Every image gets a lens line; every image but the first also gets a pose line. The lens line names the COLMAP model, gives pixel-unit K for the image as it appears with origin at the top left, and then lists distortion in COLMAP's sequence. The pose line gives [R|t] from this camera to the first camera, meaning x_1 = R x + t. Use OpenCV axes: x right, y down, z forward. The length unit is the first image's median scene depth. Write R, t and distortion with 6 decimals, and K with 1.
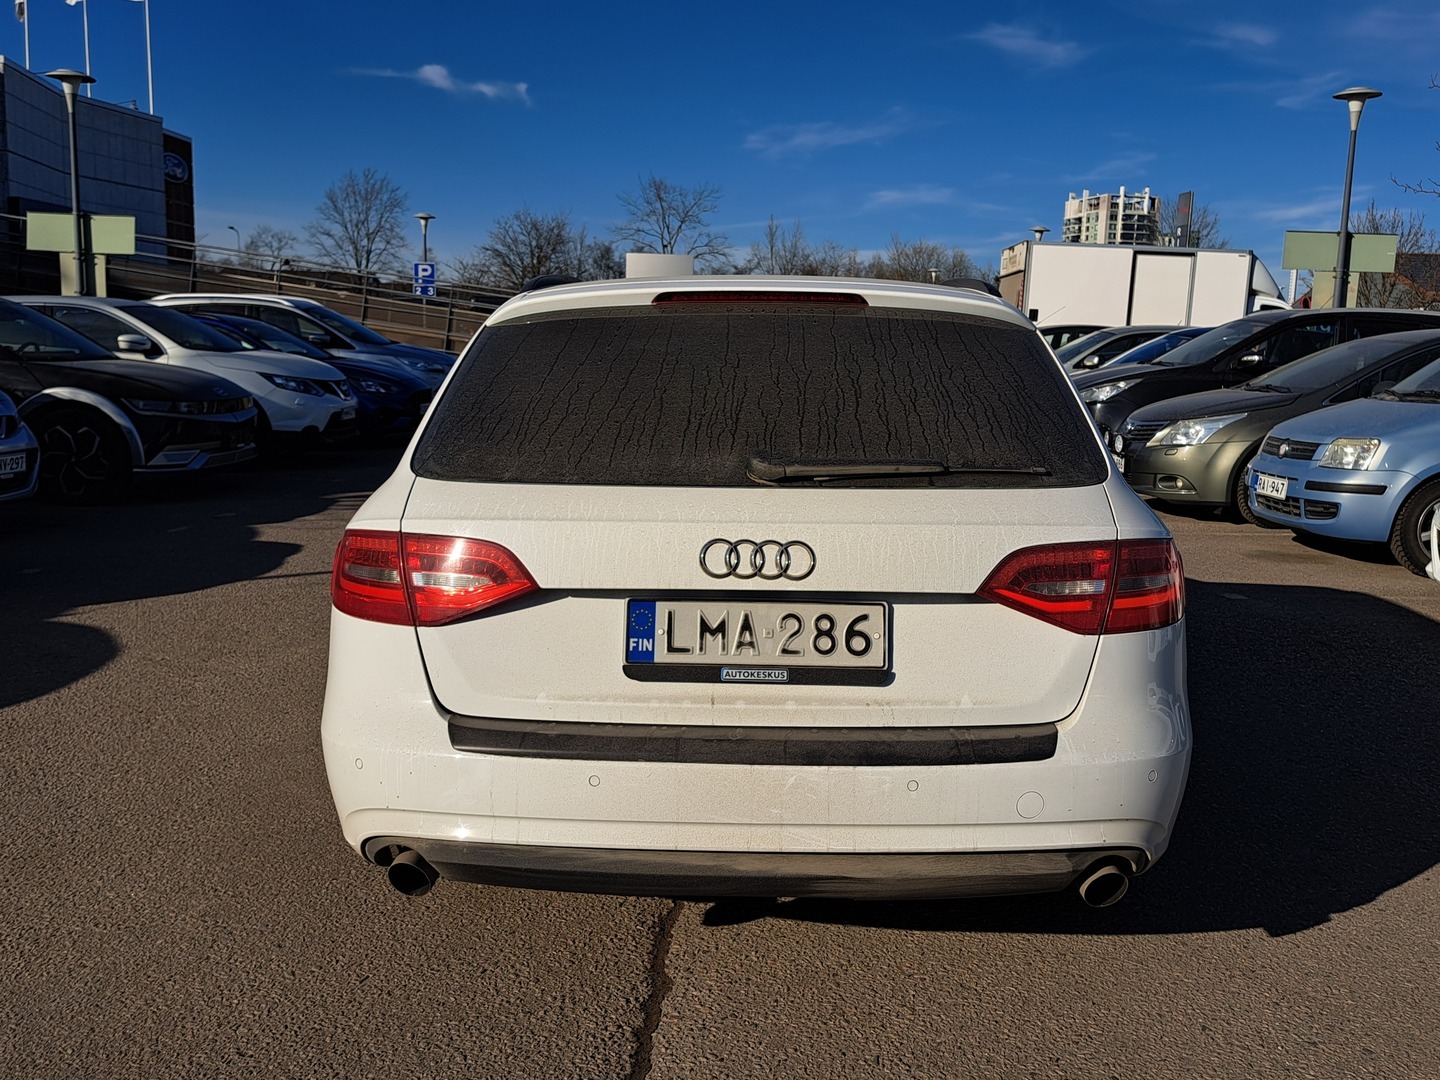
lens RADIAL K [[1007.6, 0, 718.7], [0, 1007.6, 542.7], [0, 0, 1]] dist [-0.001531, 0.000075]
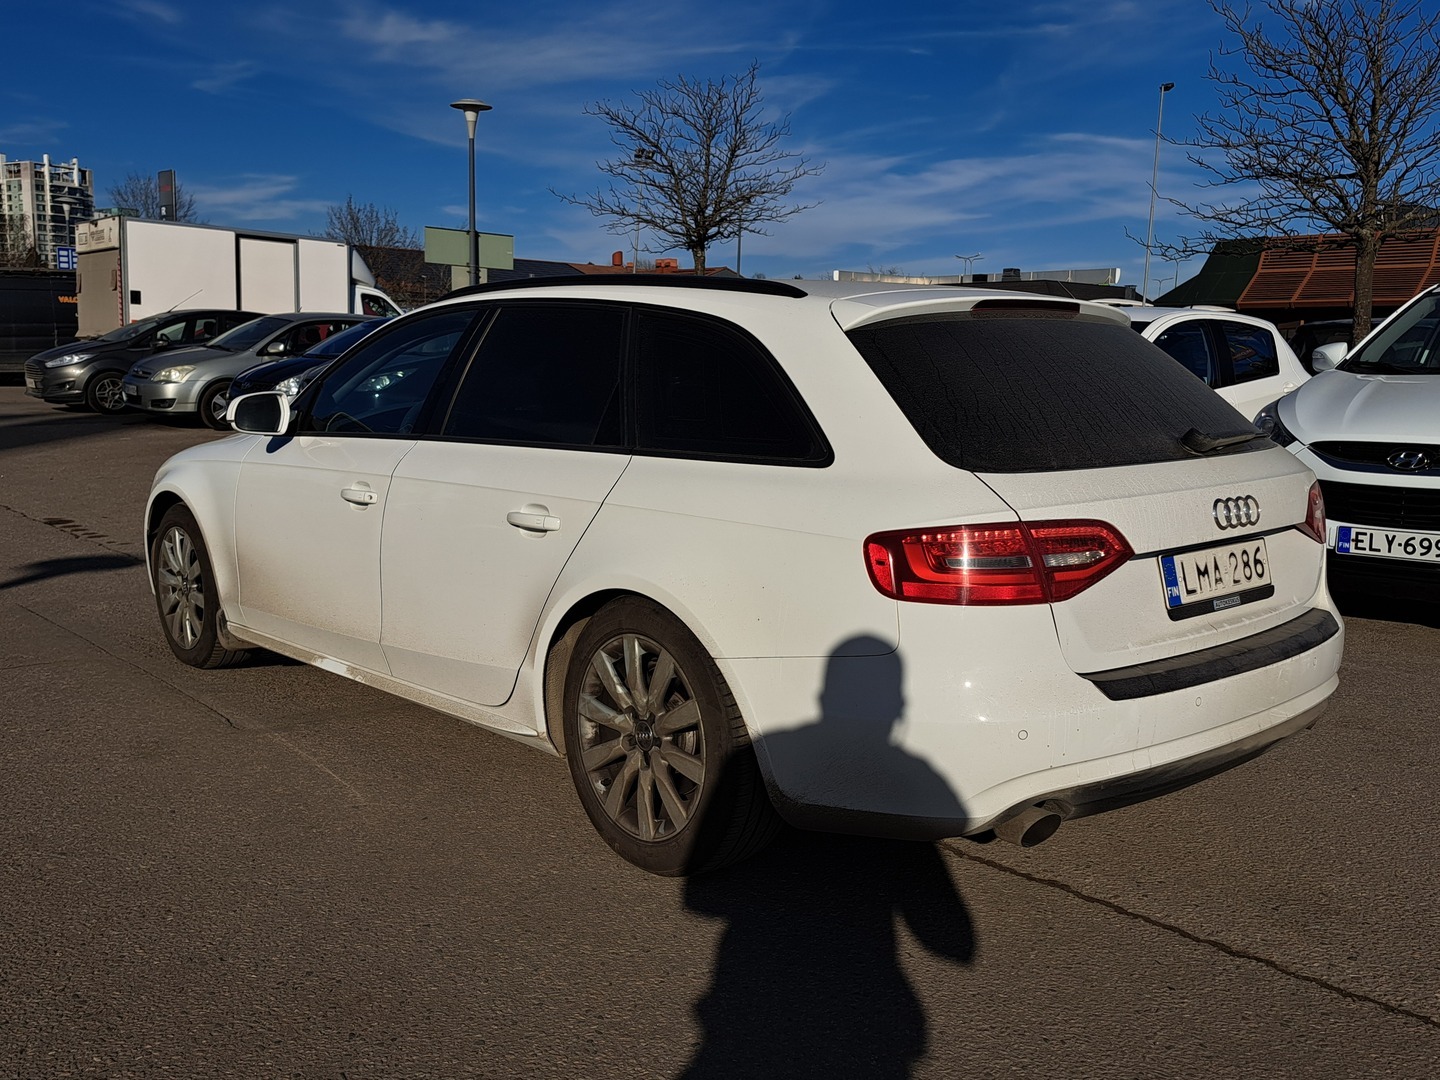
lens RADIAL K [[1007.6, 0, 718.7], [0, 1007.6, 537.3], [0, 0, 1]] dist [-0.001531, 0.000075]
pose [[0.844094, -0.091167, 0.528388, 0.398130], [0.089438, 0.995573, 0.028898, 0.023625], [-0.528684, 0.022866, 0.848511, -0.099369]]
